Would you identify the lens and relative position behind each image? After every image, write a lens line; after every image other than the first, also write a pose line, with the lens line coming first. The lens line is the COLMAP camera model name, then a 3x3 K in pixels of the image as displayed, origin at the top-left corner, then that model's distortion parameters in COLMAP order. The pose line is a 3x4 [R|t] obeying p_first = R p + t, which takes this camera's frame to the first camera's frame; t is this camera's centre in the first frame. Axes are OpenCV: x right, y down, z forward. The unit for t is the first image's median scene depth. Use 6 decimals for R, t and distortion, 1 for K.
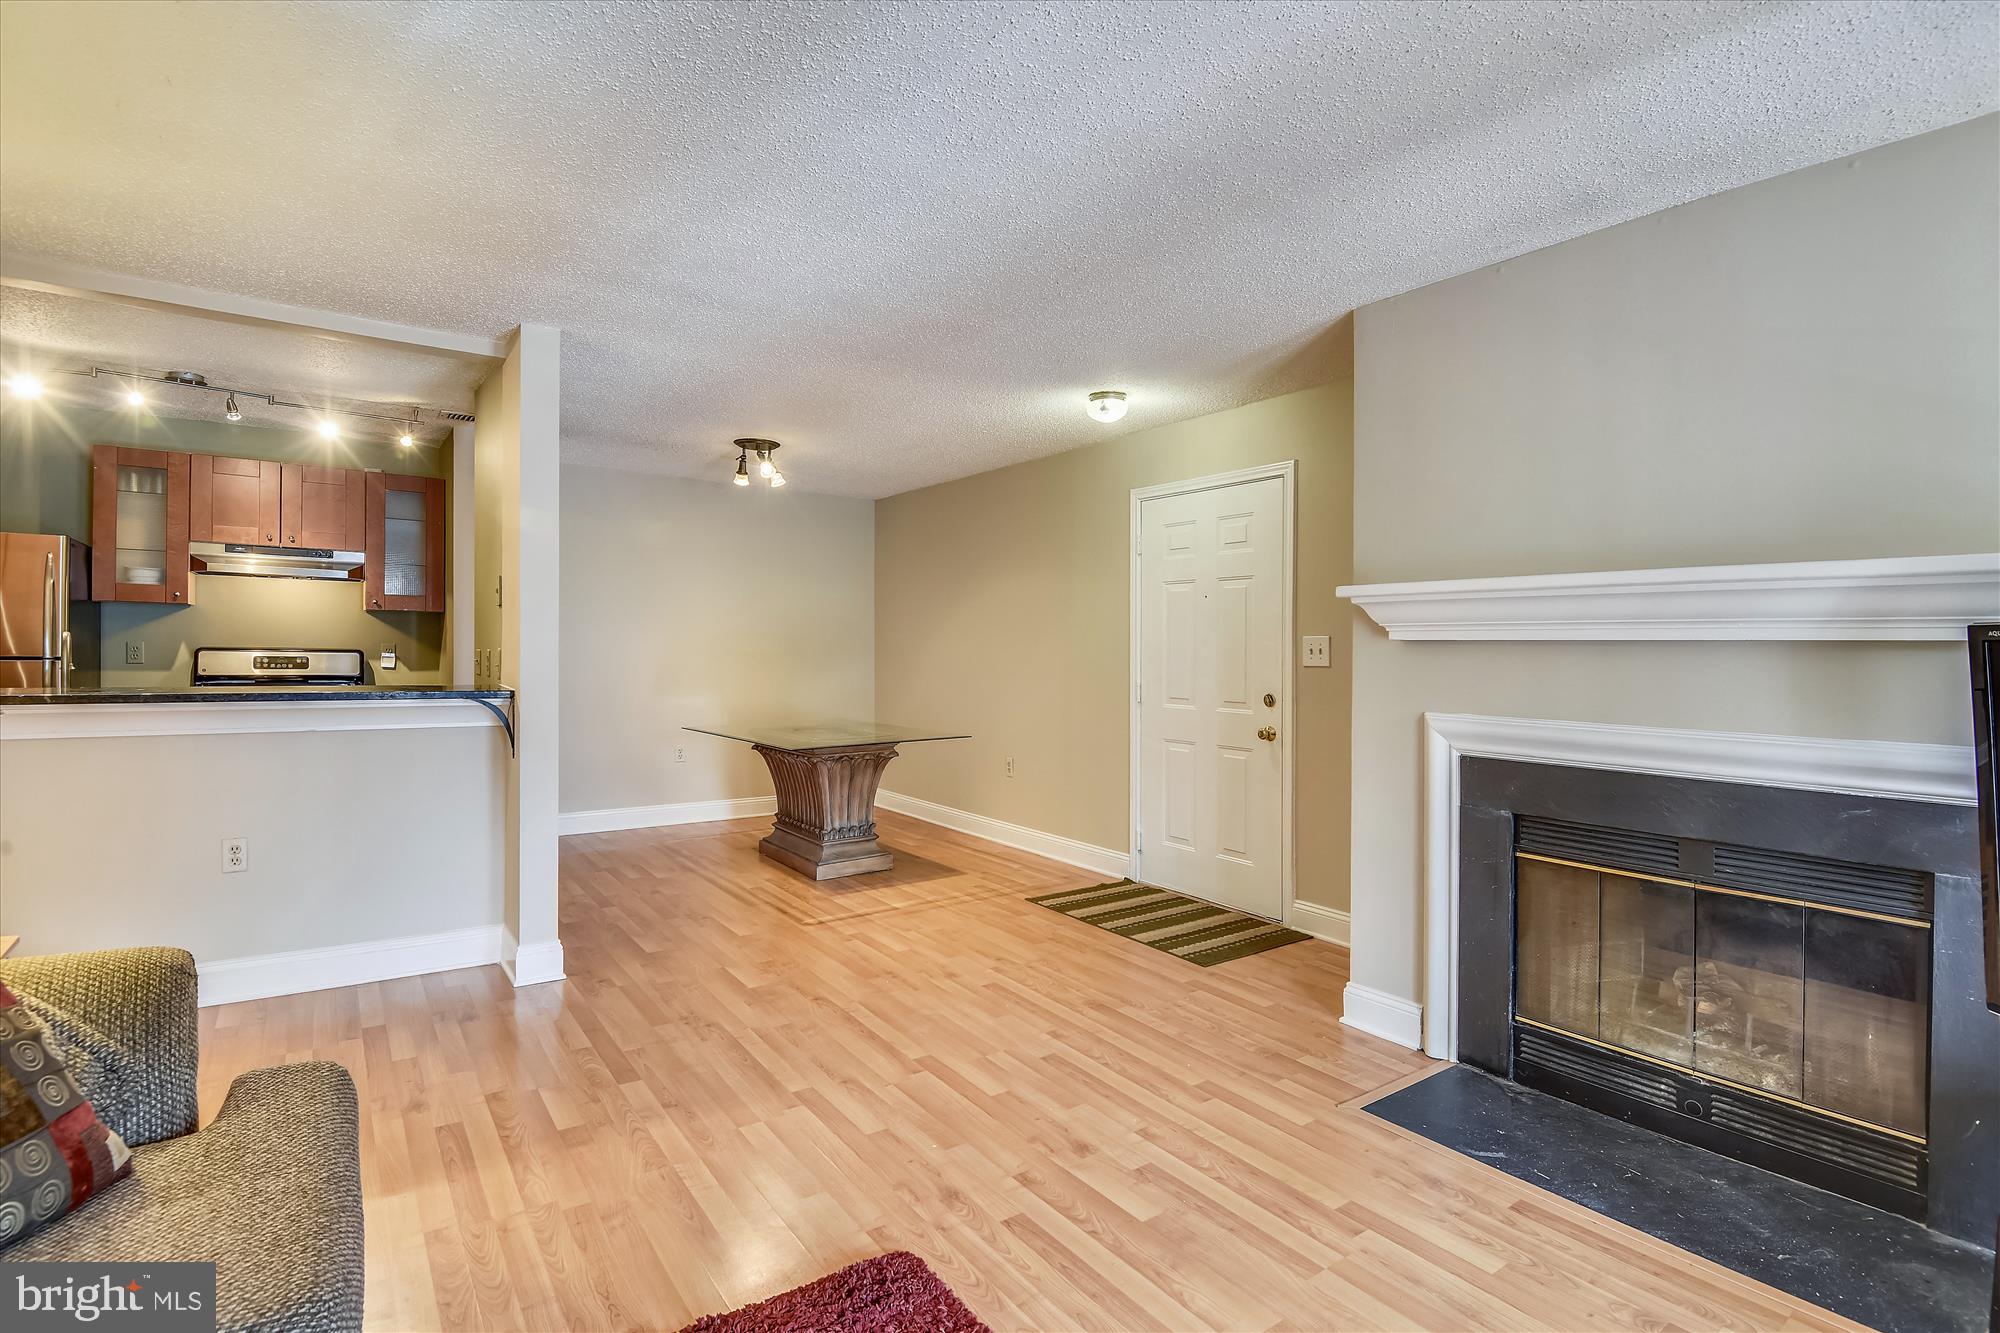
lens RADIAL K [[918.9, 0, 1008.1], [0, 918.9, 699.2], [0, 0, 1]] dist [-0.001542, -0.012310]
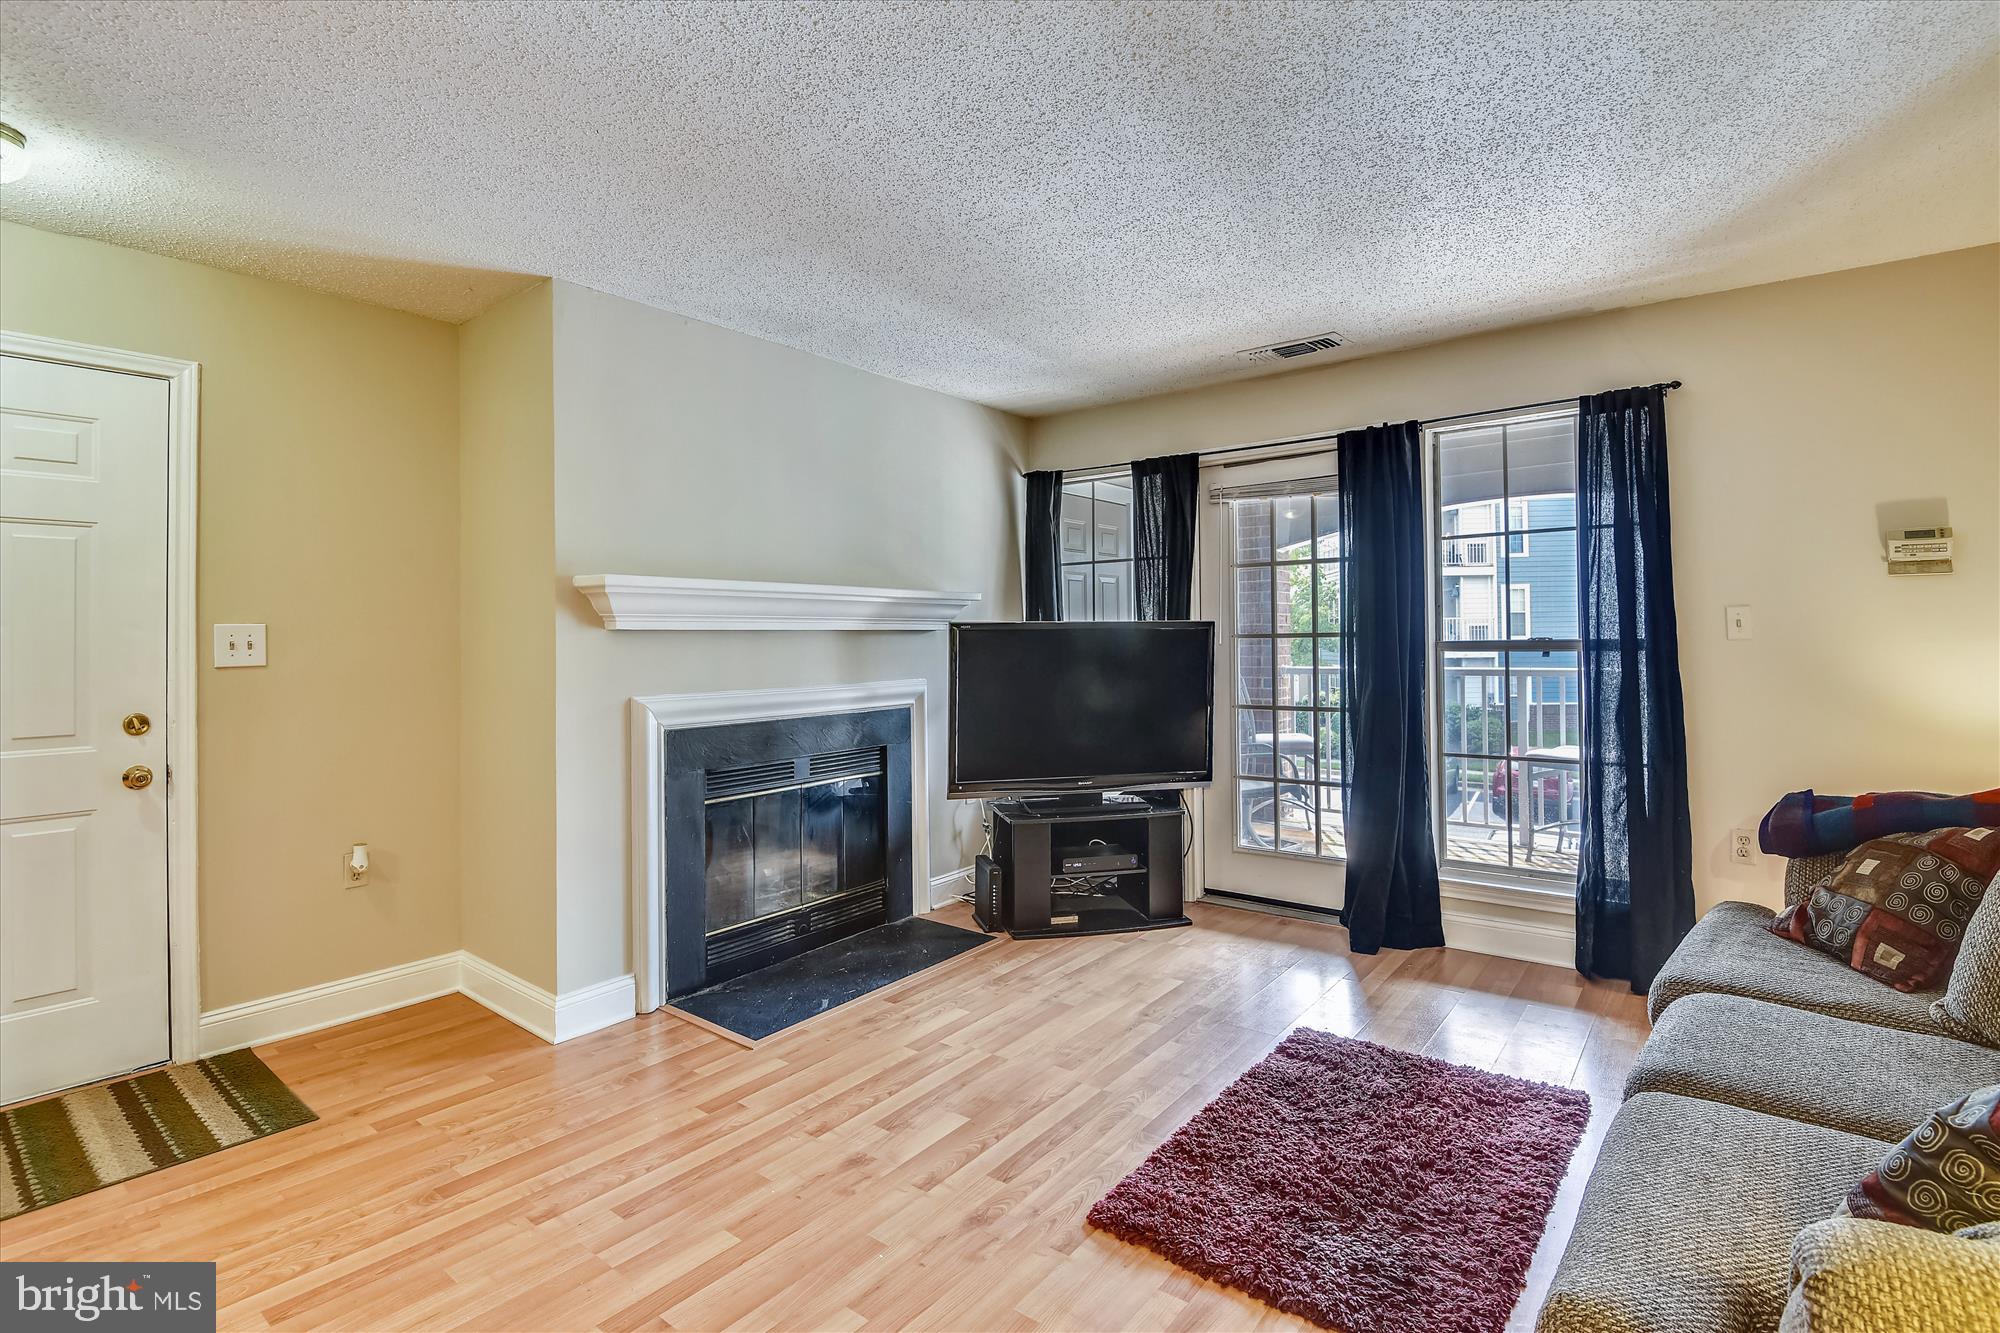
lens RADIAL K [[933.1, 0, 1001.5], [0, 933.1, 674.7], [0, 0, 1]] dist [0.003105, -0.019837]
pose [[-0.259695, -0.045453, 0.964620, -0.750718], [0.060371, 0.996174, 0.063193, -0.057950], [-0.963802, 0.074646, -0.255958, 0.918631]]
